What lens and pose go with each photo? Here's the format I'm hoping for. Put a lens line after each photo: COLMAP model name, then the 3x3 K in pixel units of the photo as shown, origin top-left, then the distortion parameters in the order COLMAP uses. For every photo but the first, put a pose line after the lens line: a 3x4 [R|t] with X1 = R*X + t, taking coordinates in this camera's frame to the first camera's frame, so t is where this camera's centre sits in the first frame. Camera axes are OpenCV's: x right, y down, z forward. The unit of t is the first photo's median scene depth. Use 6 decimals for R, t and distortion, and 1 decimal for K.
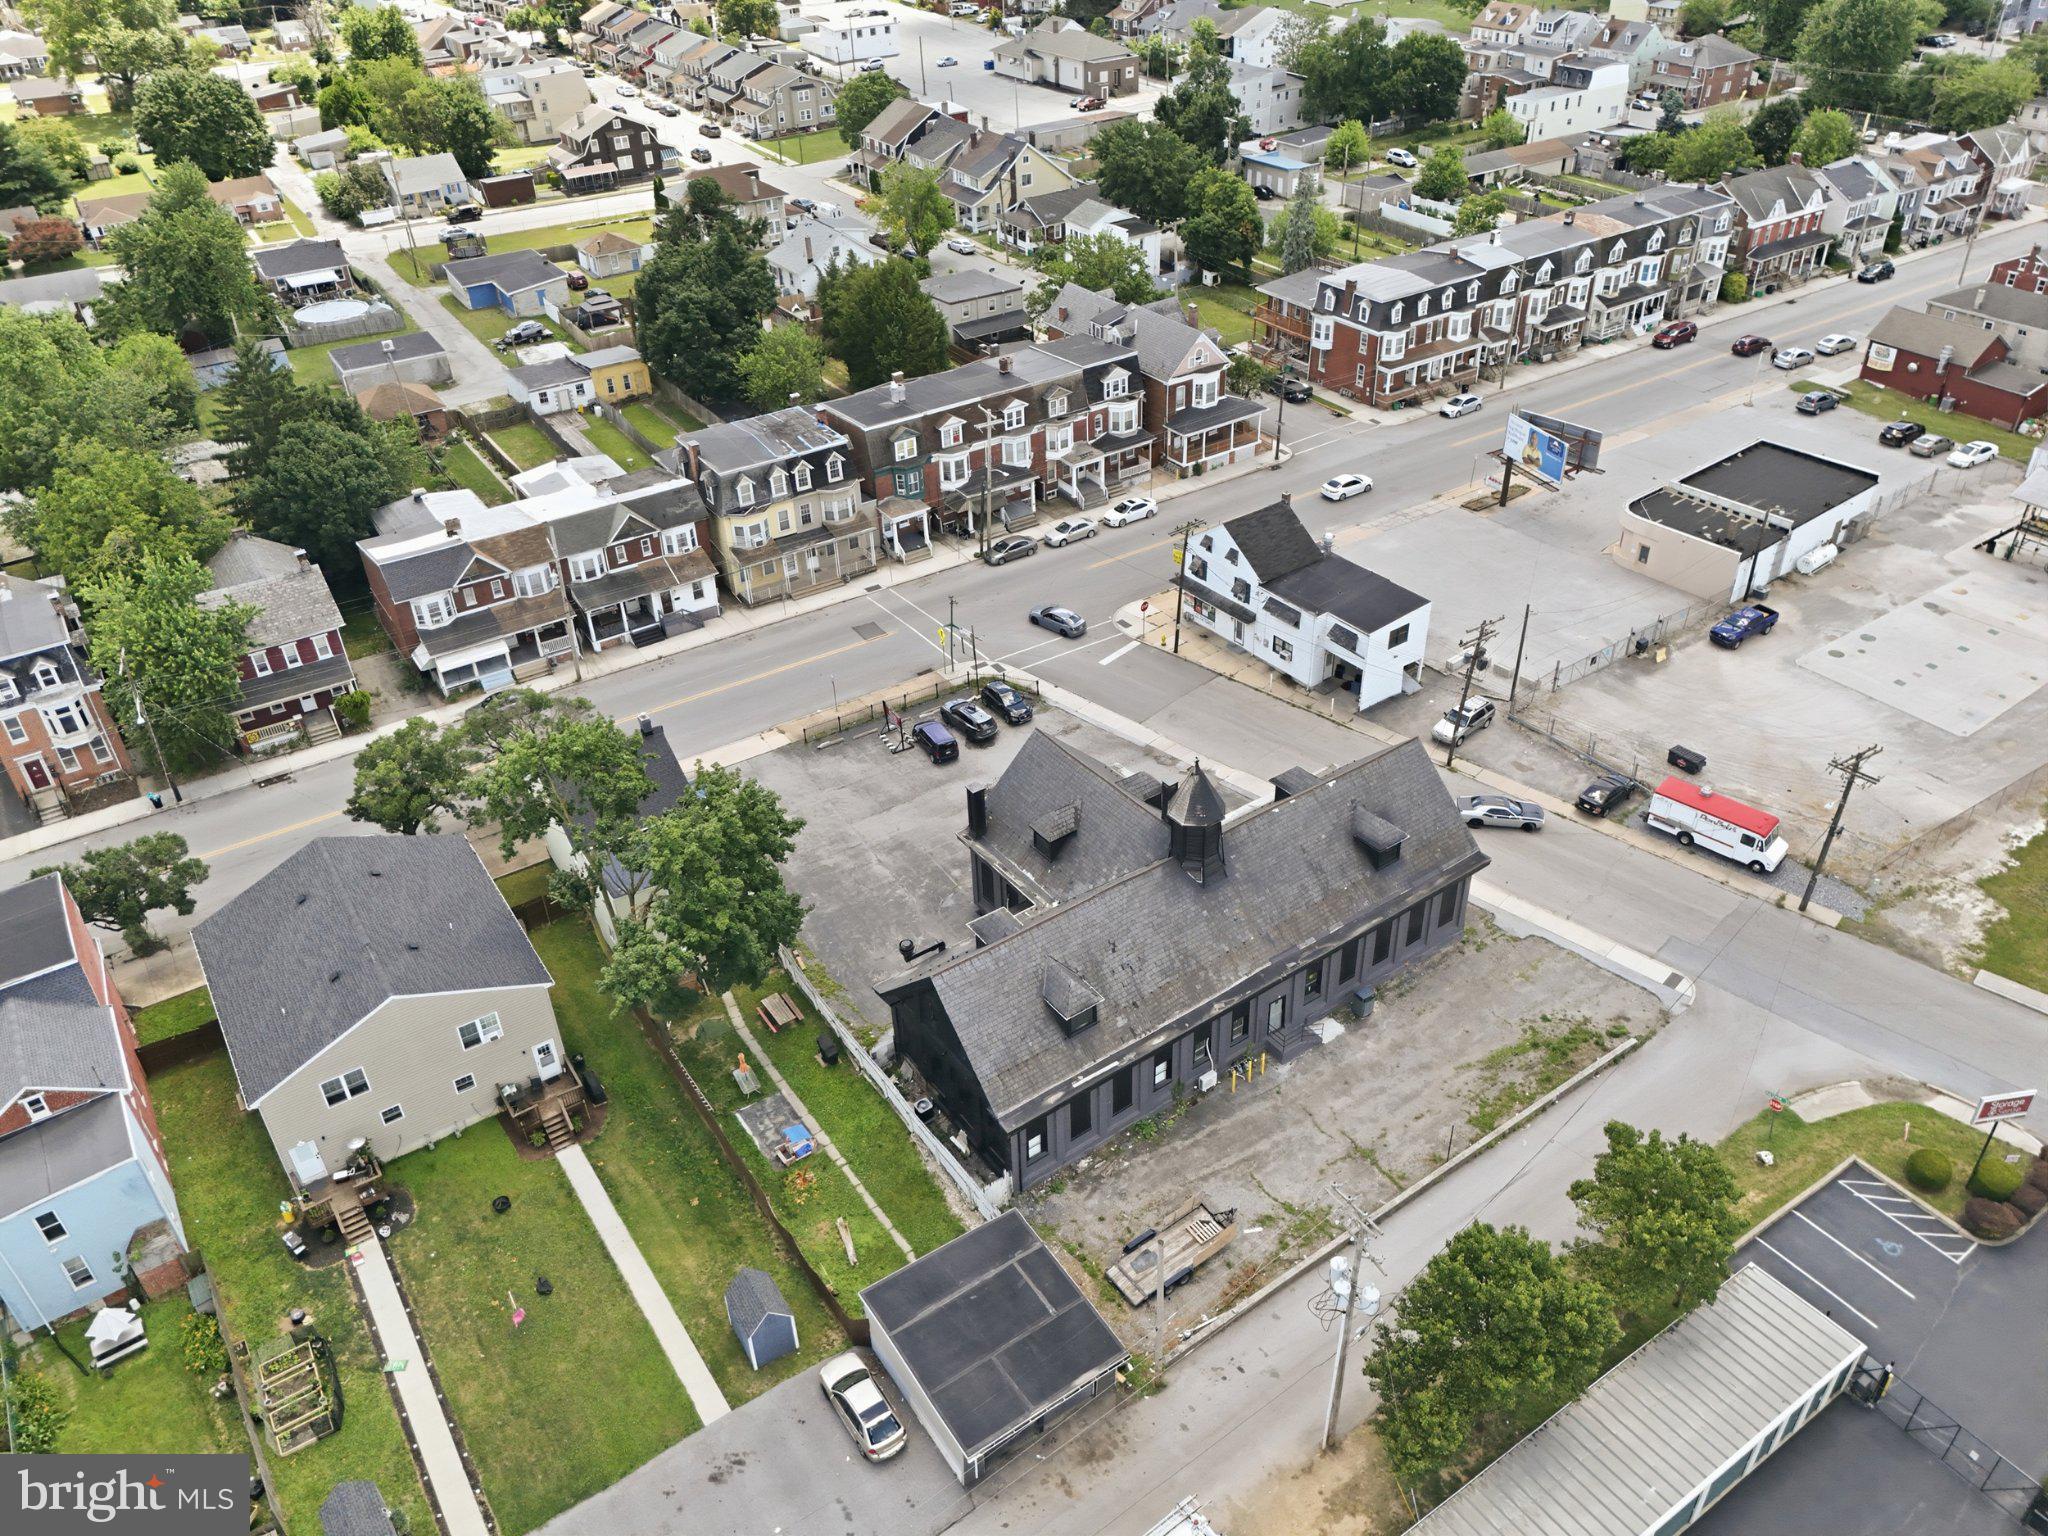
lens RADIAL K [[1506.9, 0, 1028.8], [0, 1506.9, 765.2], [0, 0, 1]] dist [0.074633, -0.065727]
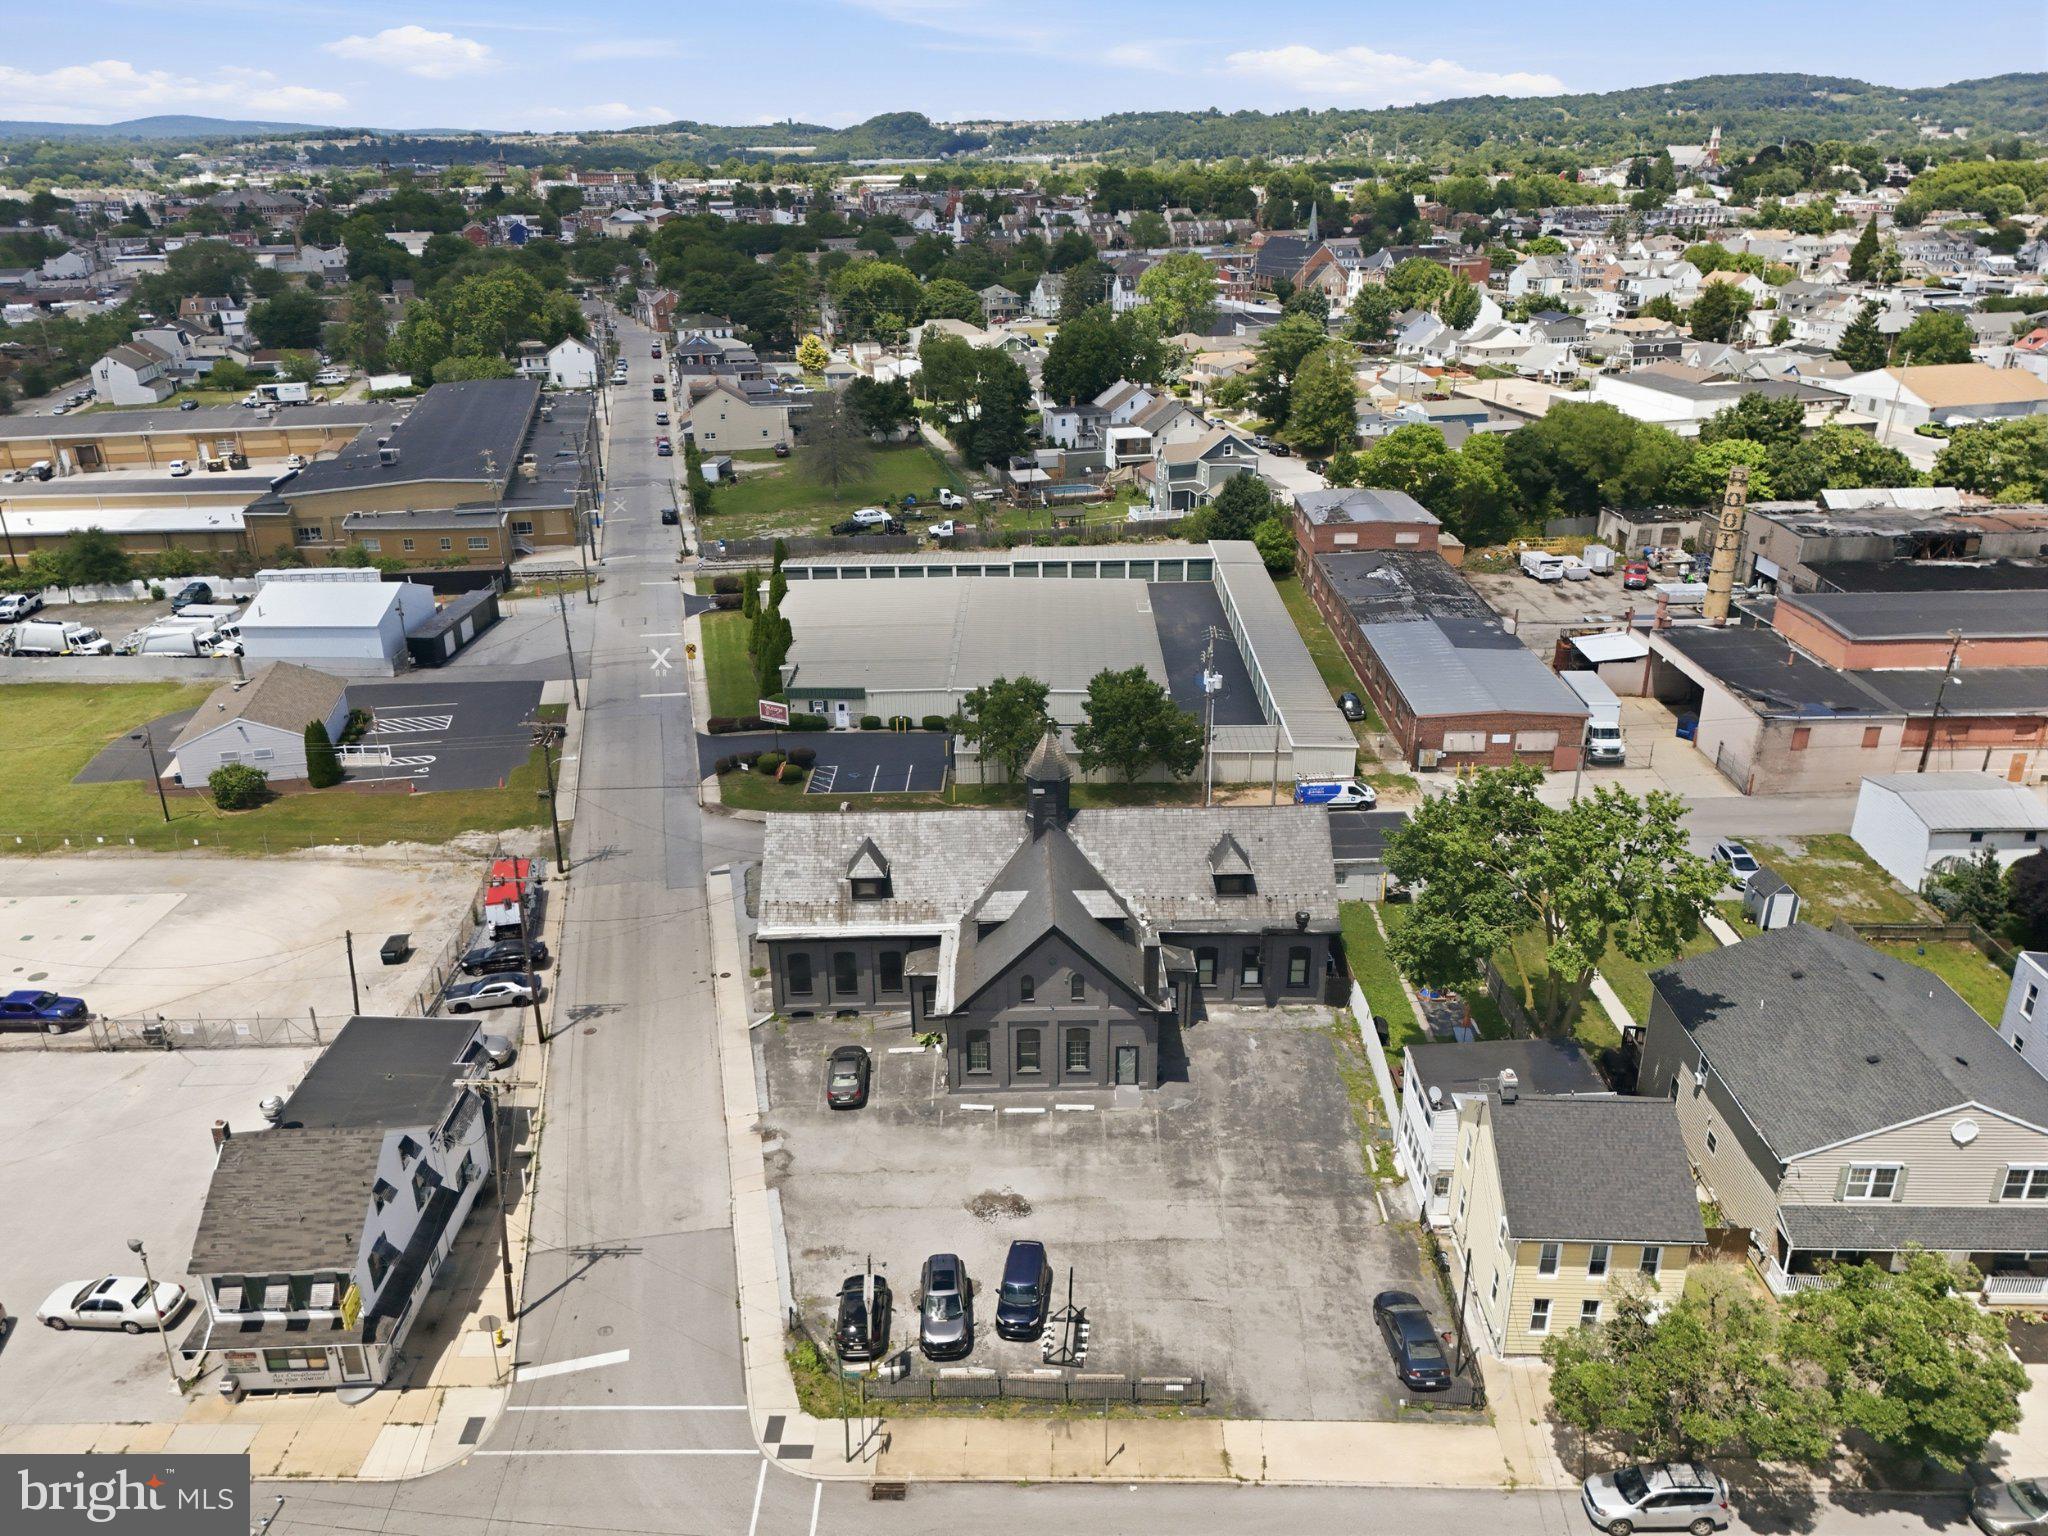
lens RADIAL K [[1506.9, 0, 1028.8], [0, 1506.9, 765.2], [0, 0, 1]] dist [0.074633, -0.065727]
pose [[-0.821996, -0.182107, 0.539592, -0.353404], [0.349721, 0.586381, 0.730652, -0.584597], [-0.449464, 0.789300, -0.418316, 1.068028]]
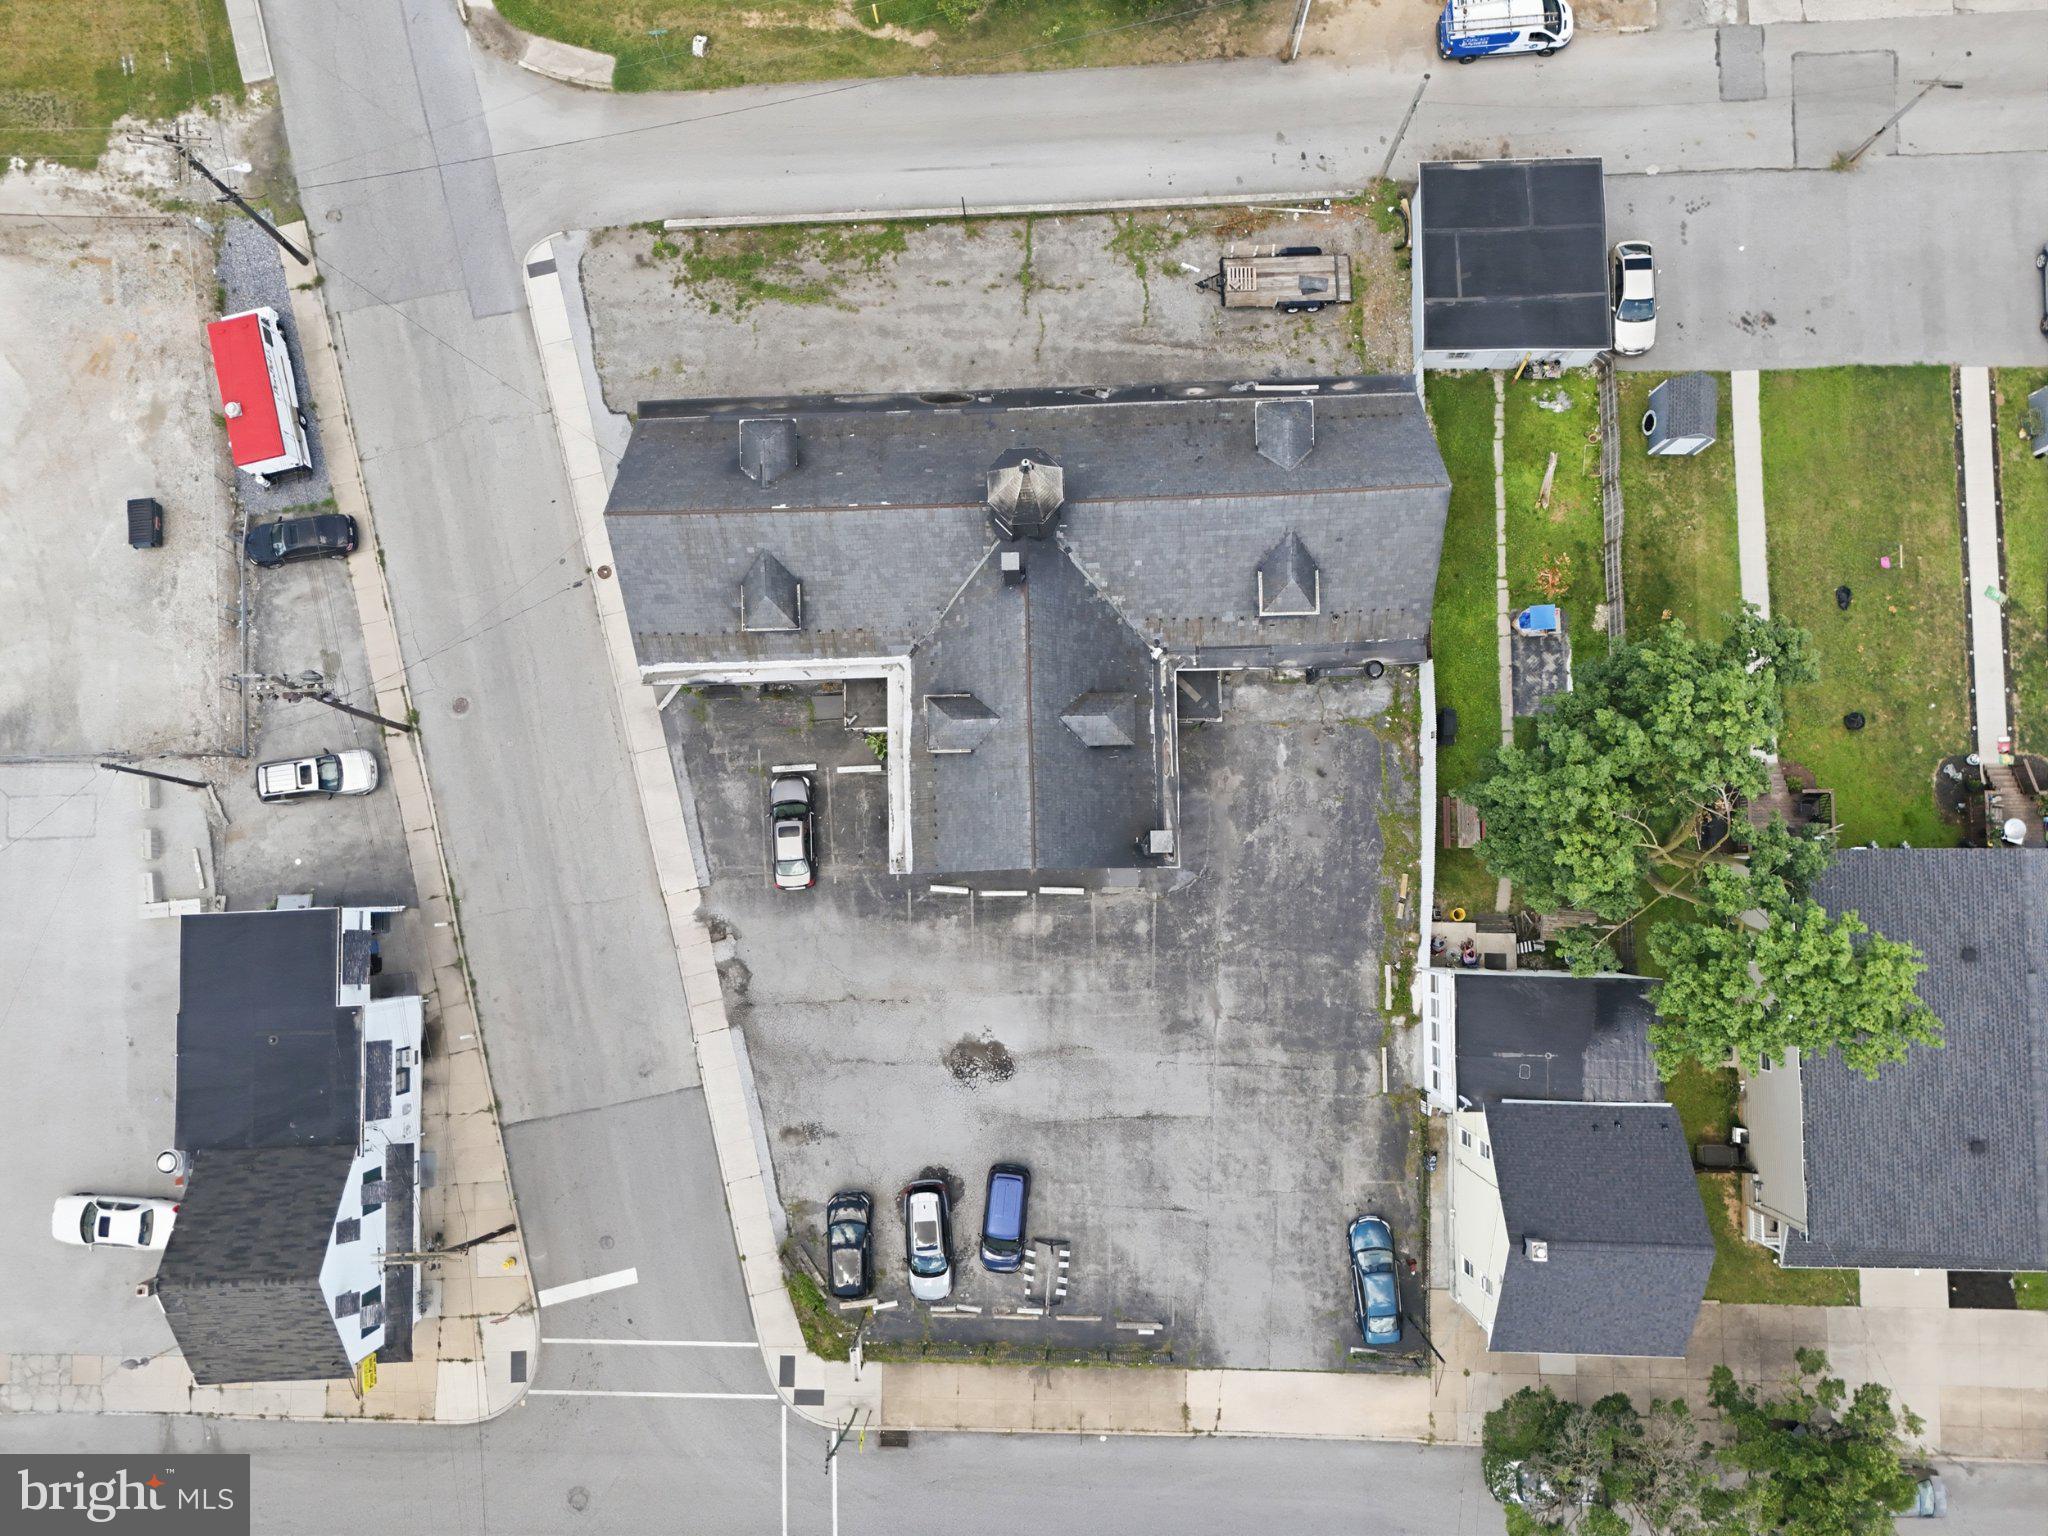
lens RADIAL K [[1506.9, 0, 1028.8], [0, 1506.9, 765.2], [0, 0, 1]] dist [0.074633, -0.065727]
pose [[-0.827668, -0.552918, 0.096159, -0.025947], [0.357965, -0.388150, 0.849236, -0.466772], [-0.432234, 0.737307, 0.519184, 0.518562]]
